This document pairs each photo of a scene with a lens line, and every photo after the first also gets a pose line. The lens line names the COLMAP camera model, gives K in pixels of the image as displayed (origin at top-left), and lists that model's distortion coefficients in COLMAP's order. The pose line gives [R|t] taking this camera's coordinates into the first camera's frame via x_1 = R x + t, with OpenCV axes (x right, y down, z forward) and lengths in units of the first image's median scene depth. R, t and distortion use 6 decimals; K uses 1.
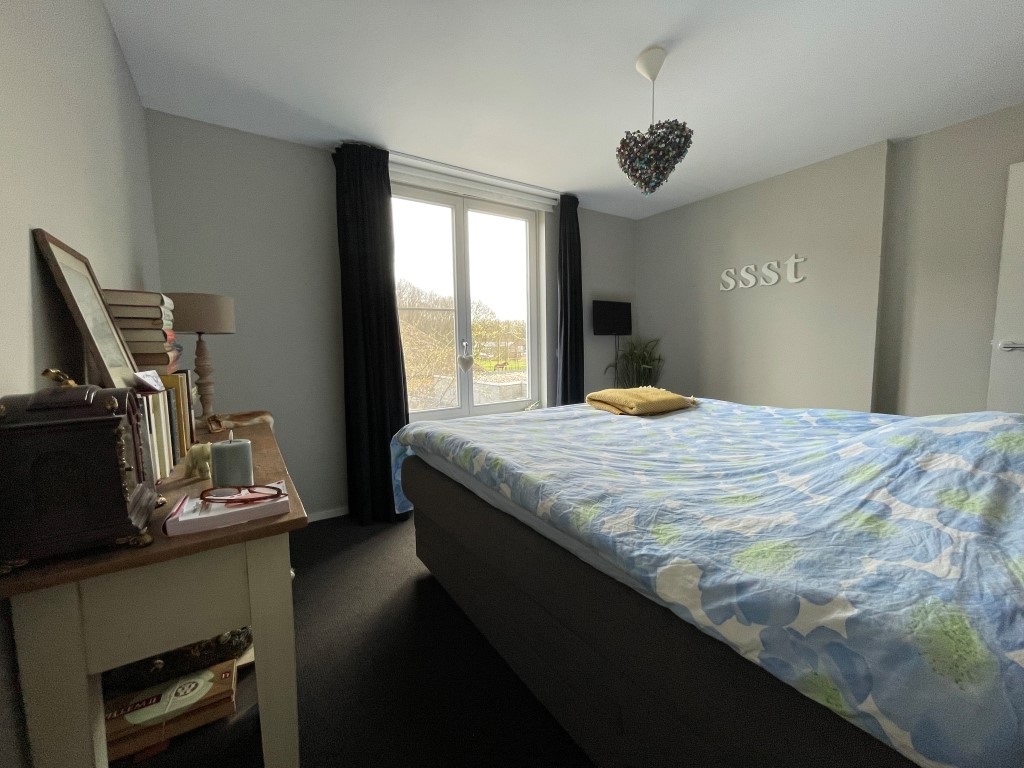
lens RADIAL K [[415.4, 0, 518.6], [0, 415.4, 381.7], [0, 0, 1]] dist [-0.002846, -0.000808]
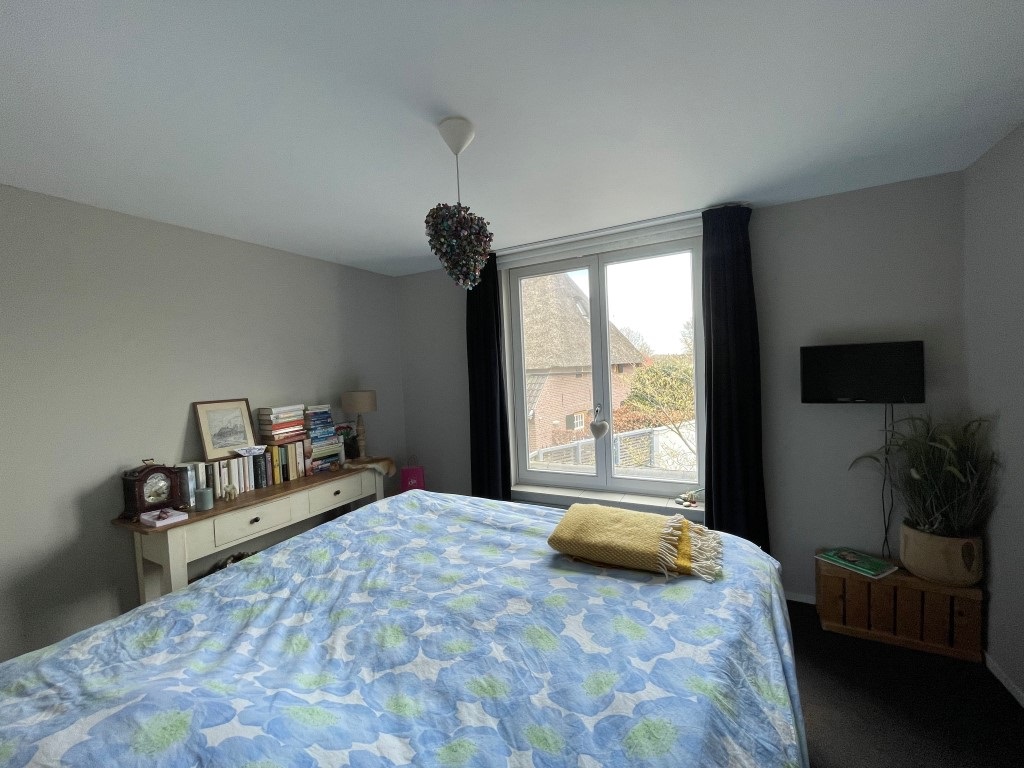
lens RADIAL K [[415.4, 0, 511.3], [0, 415.4, 385.4], [0, 0, 1]] dist [-0.002846, -0.000808]
pose [[0.461375, 0.024384, -0.886870, 0.563197], [-0.041061, 0.999138, 0.006110, -0.135542], [0.886255, 0.033597, 0.461978, 0.373066]]
